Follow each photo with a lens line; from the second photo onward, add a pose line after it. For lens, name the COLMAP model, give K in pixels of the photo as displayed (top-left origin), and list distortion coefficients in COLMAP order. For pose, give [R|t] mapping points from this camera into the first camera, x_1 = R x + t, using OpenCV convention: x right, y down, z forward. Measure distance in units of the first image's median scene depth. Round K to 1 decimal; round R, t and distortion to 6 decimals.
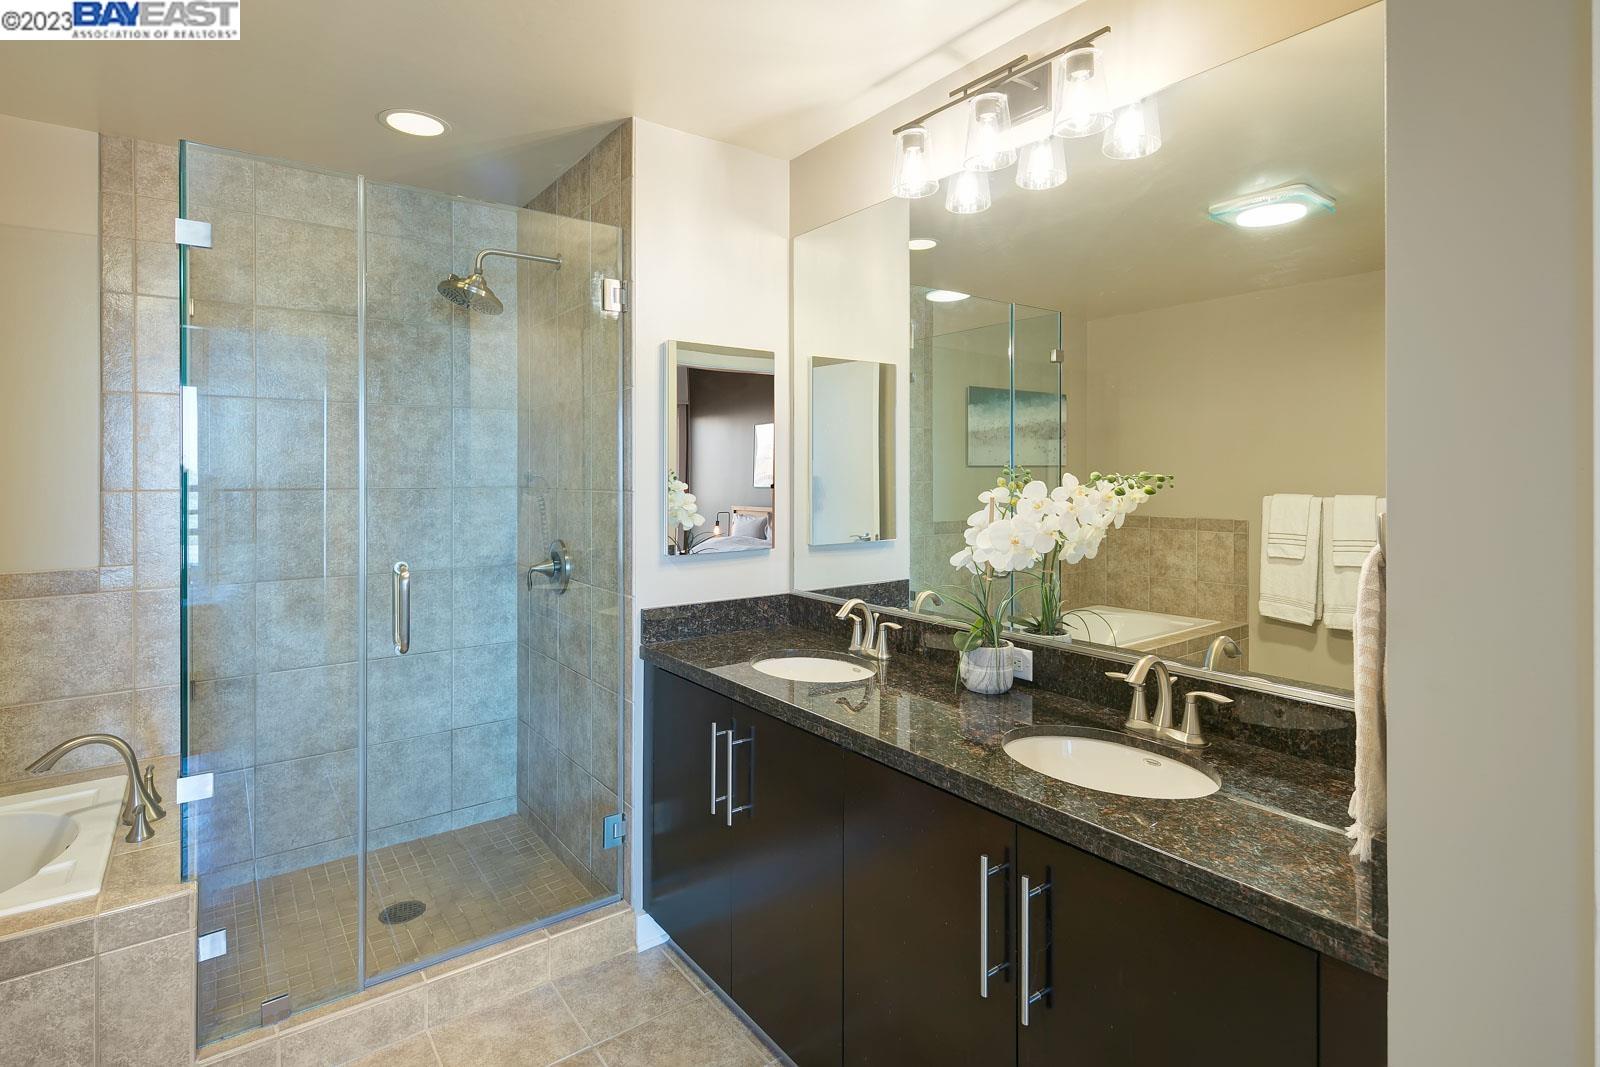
lens RADIAL K [[791.0, 0, 797.6], [0, 791.0, 473.0], [0, 0, 1]] dist [0.001277, -0.004725]
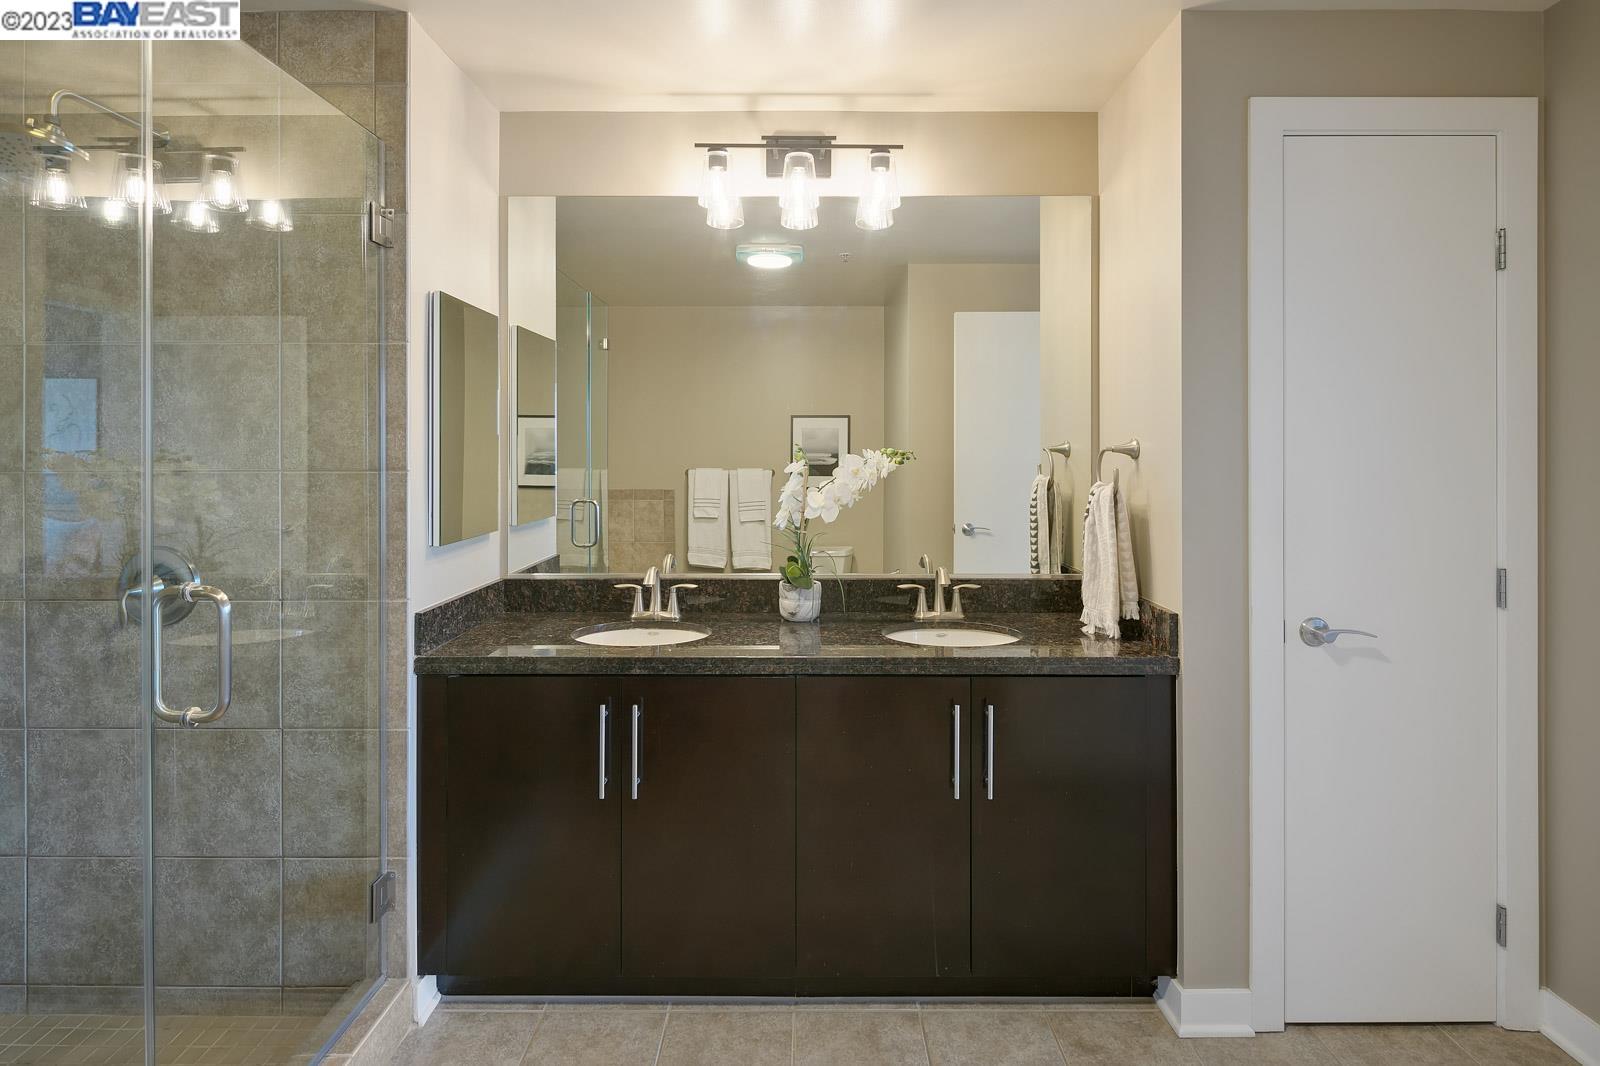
lens RADIAL K [[791.0, 0, 802.5], [0, 791.0, 452.7], [0, 0, 1]] dist [0.001277, -0.004725]
pose [[0.600924, 0.001299, 0.799305, -0.791173], [-0.001196, 0.999999, -0.000725, 0.006564], [-0.799305, -0.000520, 0.600925, 0.234802]]
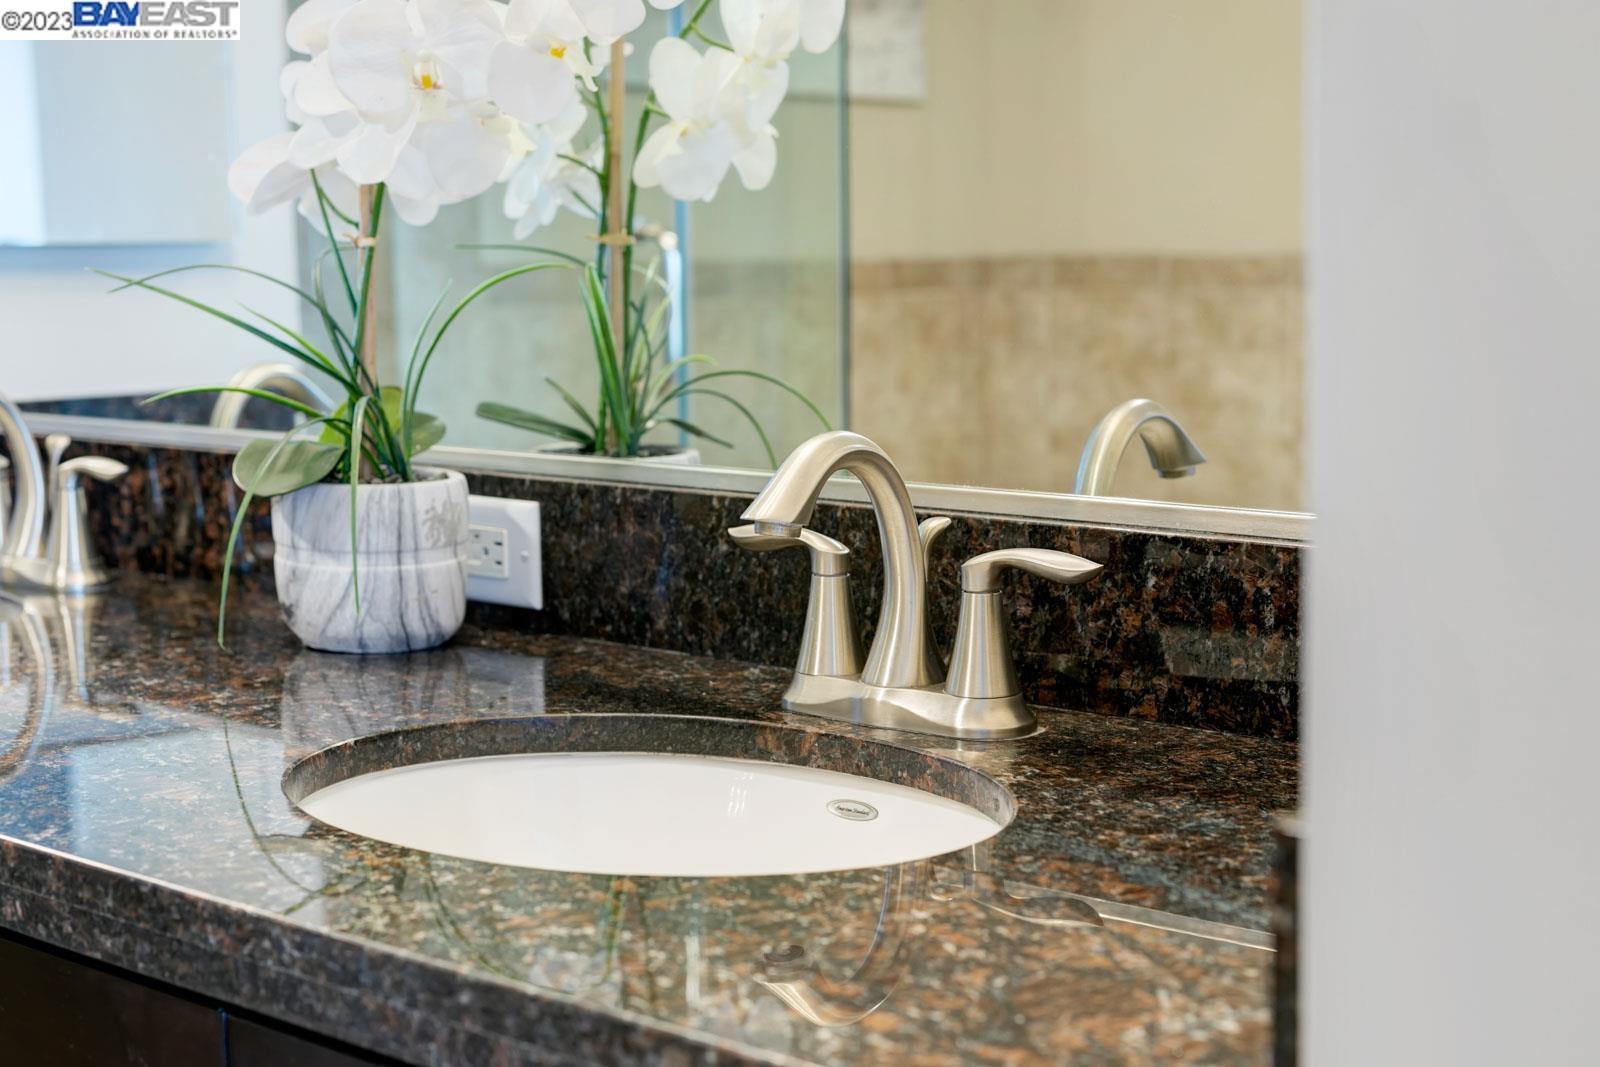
lens RADIAL K [[2333.0, 0, 801.2], [0, 2333.0, 534.8], [0, 0, 1]] dist [-0.026266, 0.000000]
pose [[0.978164, -0.035960, 0.204702, 0.219506], [0.013118, 0.993637, 0.111867, 0.145511], [-0.207422, -0.106738, 0.972411, 0.170402]]
